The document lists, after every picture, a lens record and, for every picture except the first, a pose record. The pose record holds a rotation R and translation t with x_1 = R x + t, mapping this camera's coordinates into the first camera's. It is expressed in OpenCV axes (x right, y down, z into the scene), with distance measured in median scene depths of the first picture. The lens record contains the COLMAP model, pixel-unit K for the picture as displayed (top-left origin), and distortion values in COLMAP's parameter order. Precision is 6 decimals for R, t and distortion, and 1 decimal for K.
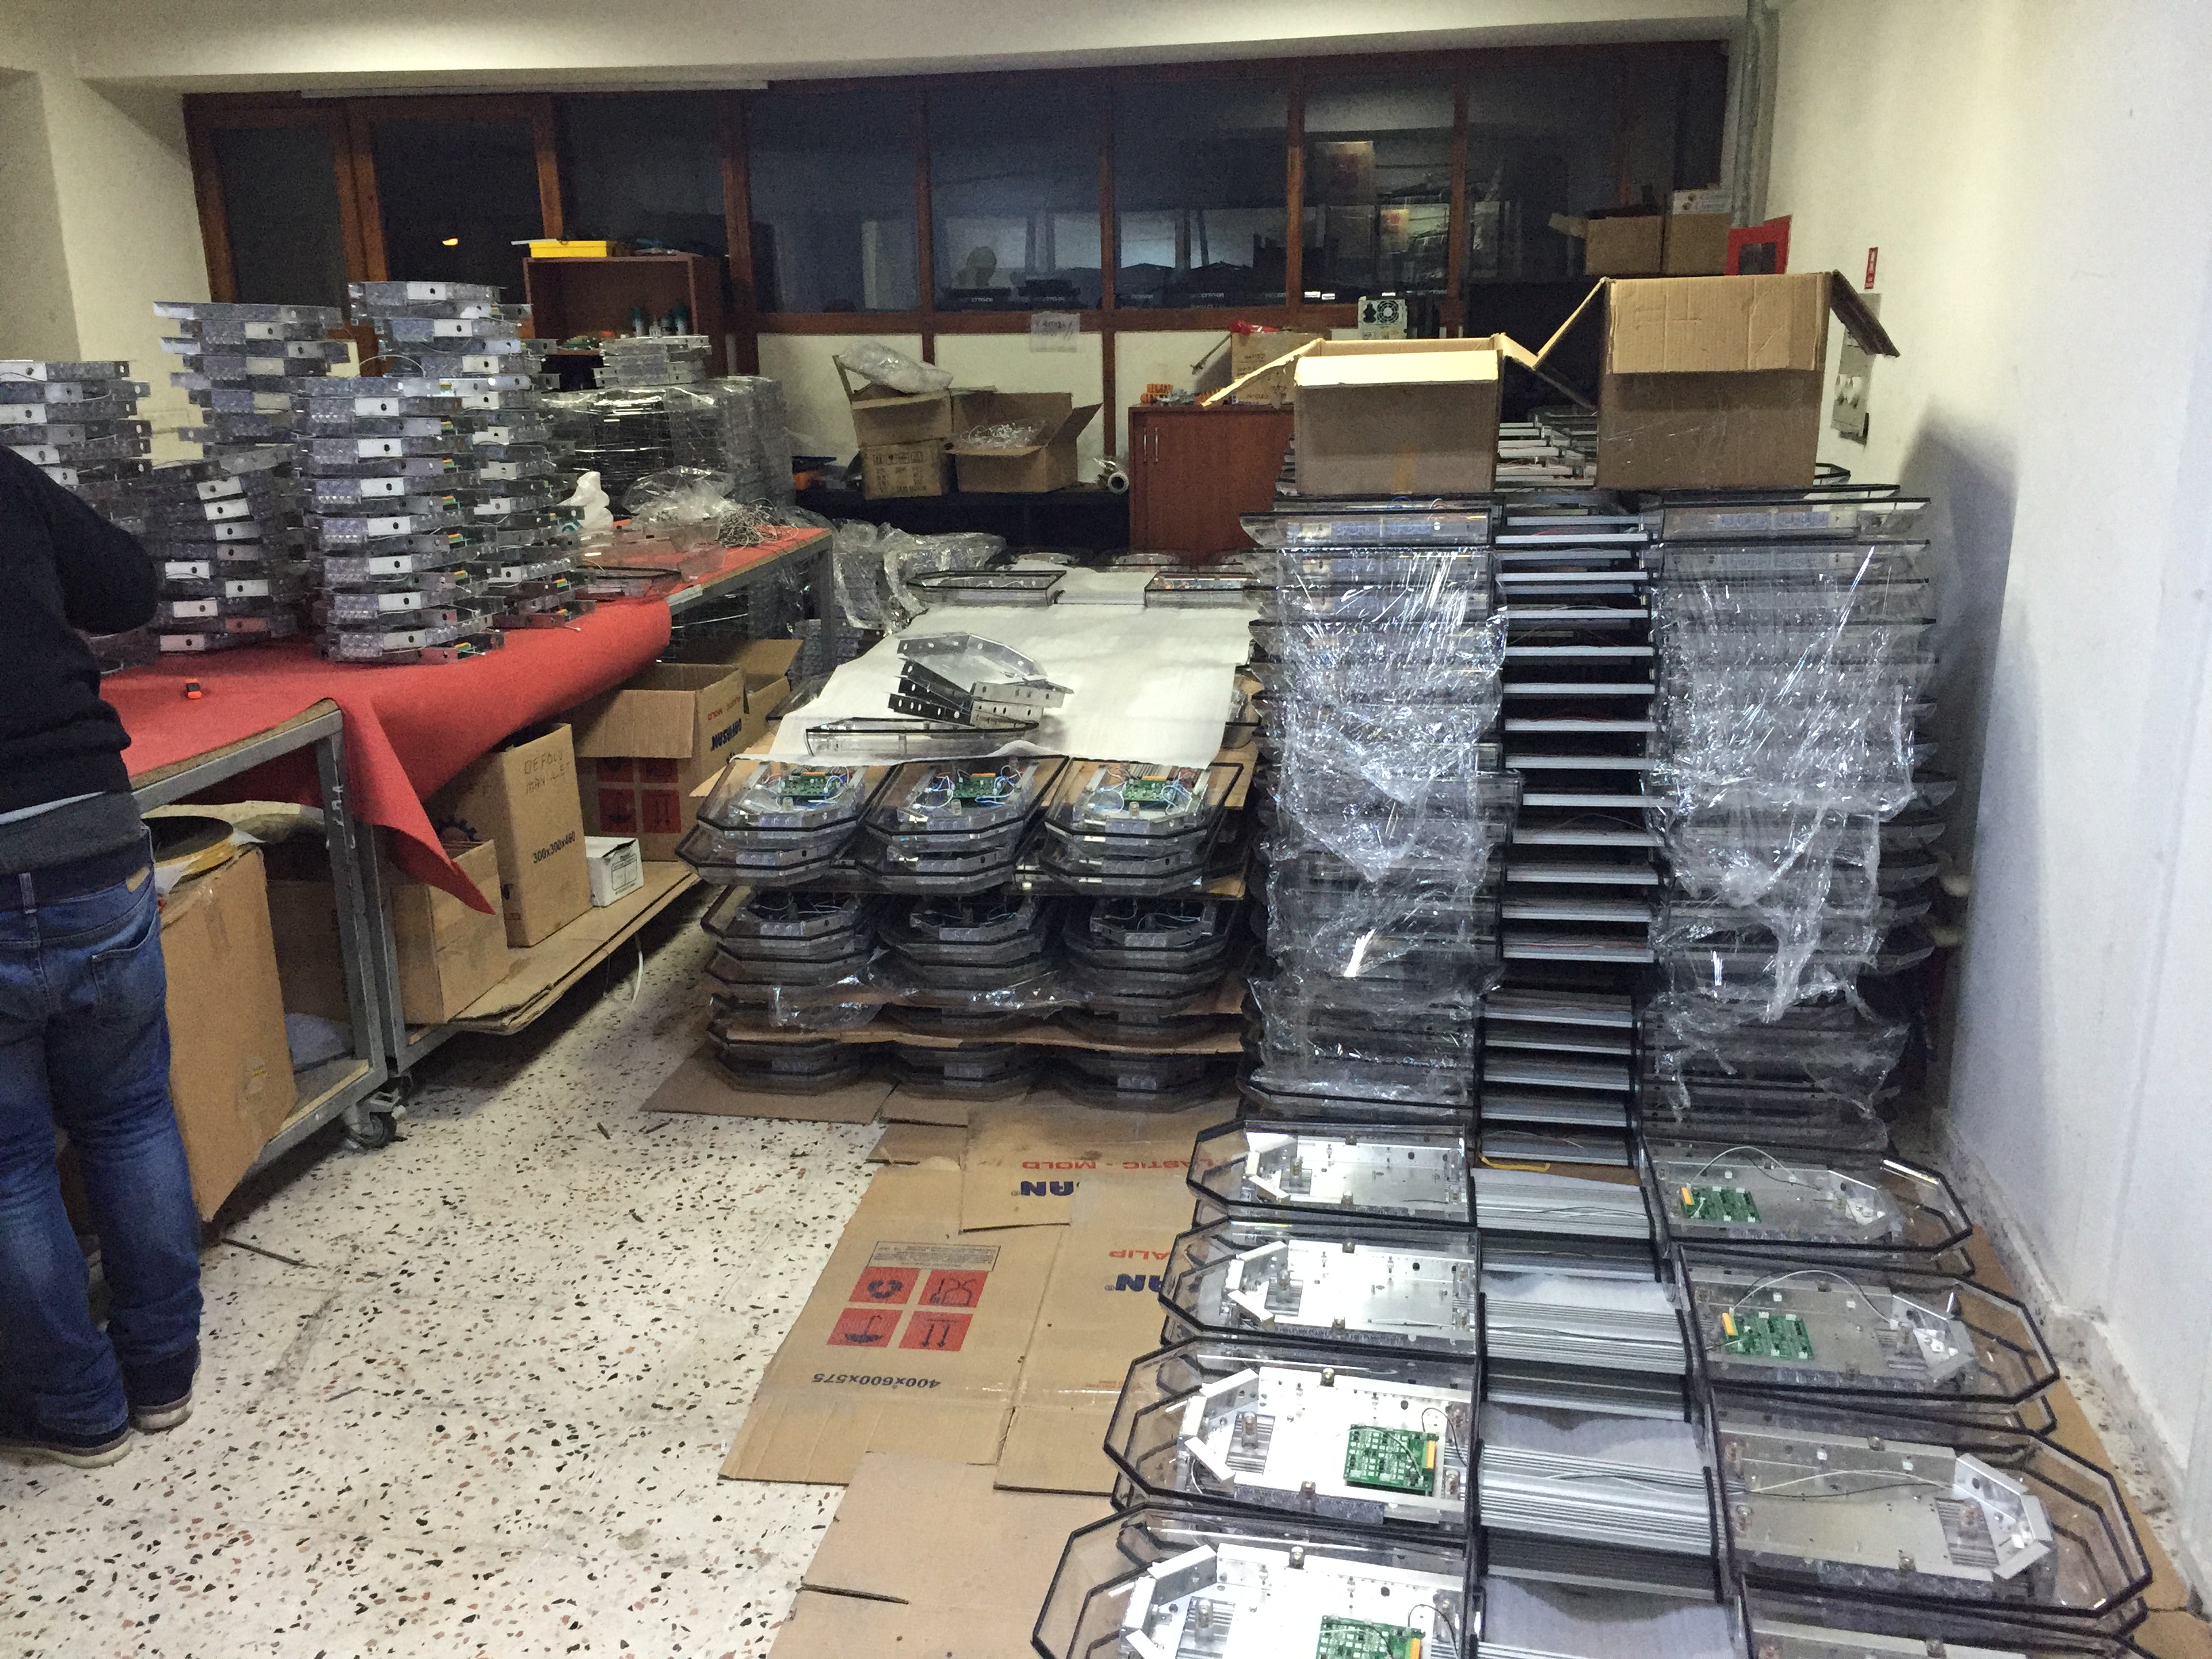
lens RADIAL K [[1905.9, 0, 1106.0], [0, 1905.9, 829.5], [0, 0, 1]] dist [0.098158, -0.126145]
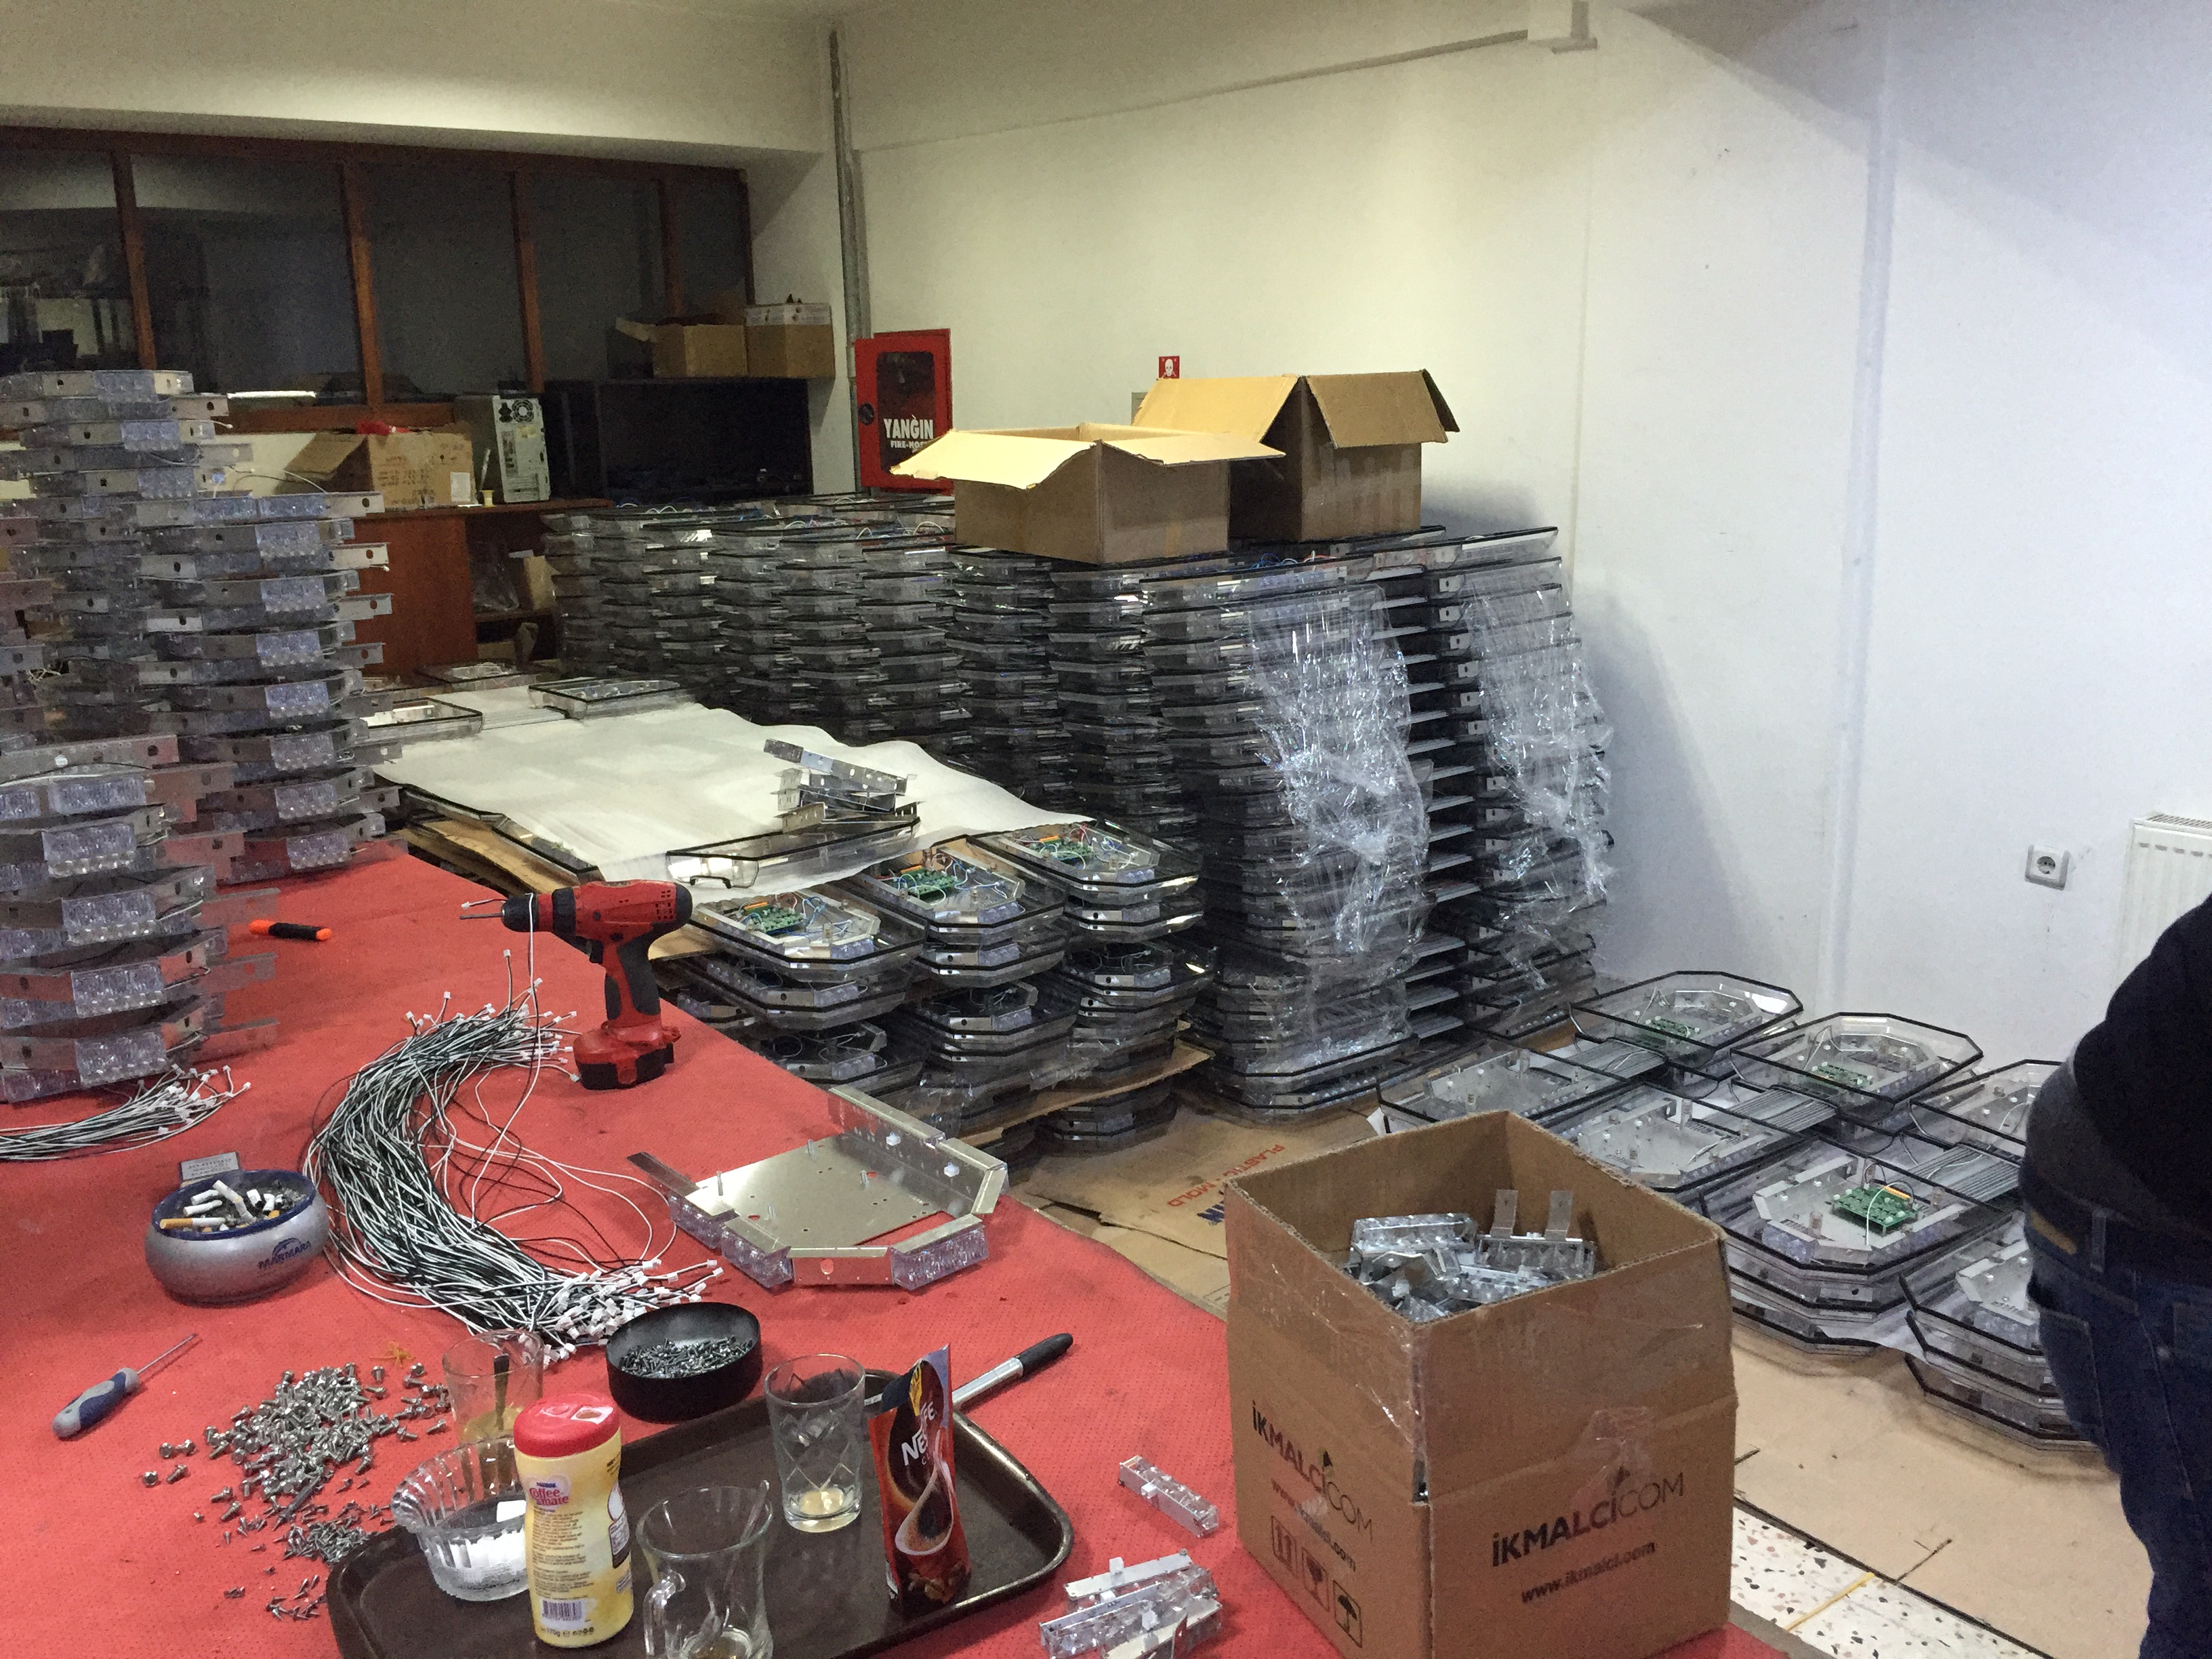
lens RADIAL K [[1905.9, 0, 1106.0], [0, 1905.9, 829.5], [0, 0, 1]] dist [0.098158, -0.126145]
pose [[0.649613, -0.171725, 0.740617, -0.399872], [0.211884, 0.976453, 0.040559, -0.037244], [-0.730142, 0.130577, 0.670703, 0.148208]]
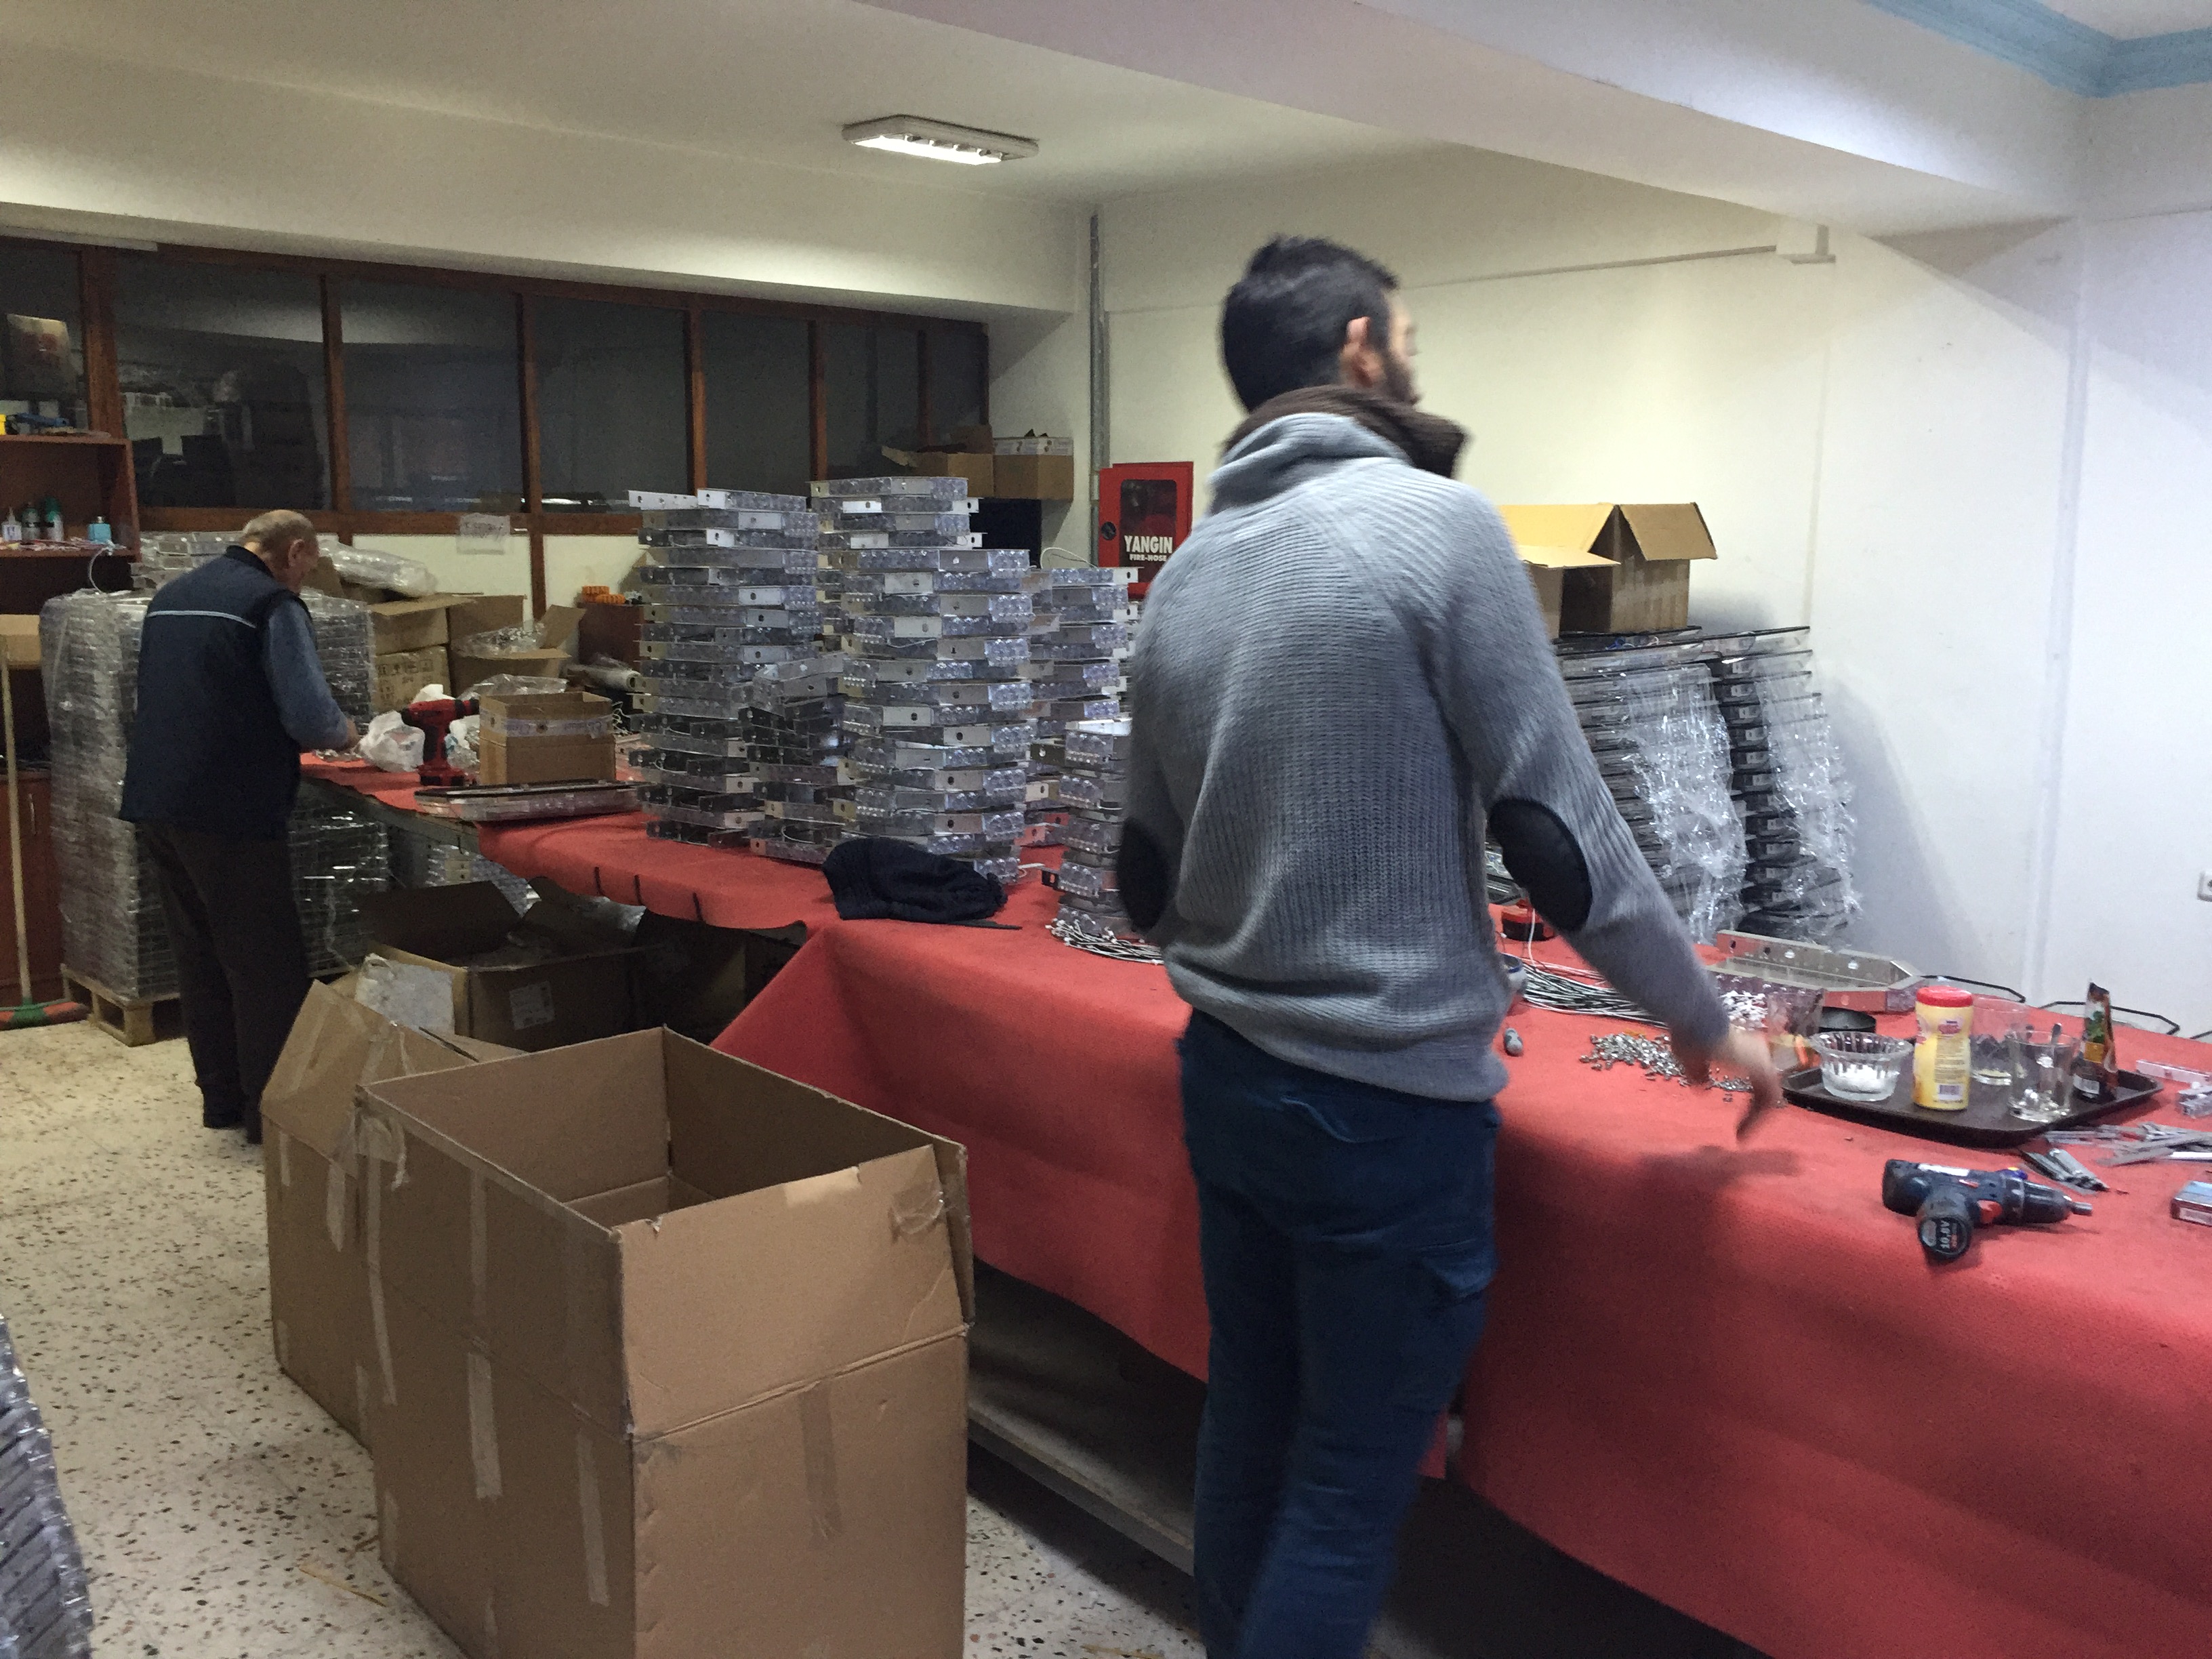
lens RADIAL K [[1905.9, 0, 1106.0], [0, 1905.9, 829.5], [0, 0, 1]] dist [0.098158, -0.126145]
pose [[0.592979, -0.111754, 0.797425, -0.647538], [0.198713, 0.980002, -0.010426, -0.044130], [-0.780313, 0.164642, 0.603328, 0.207339]]
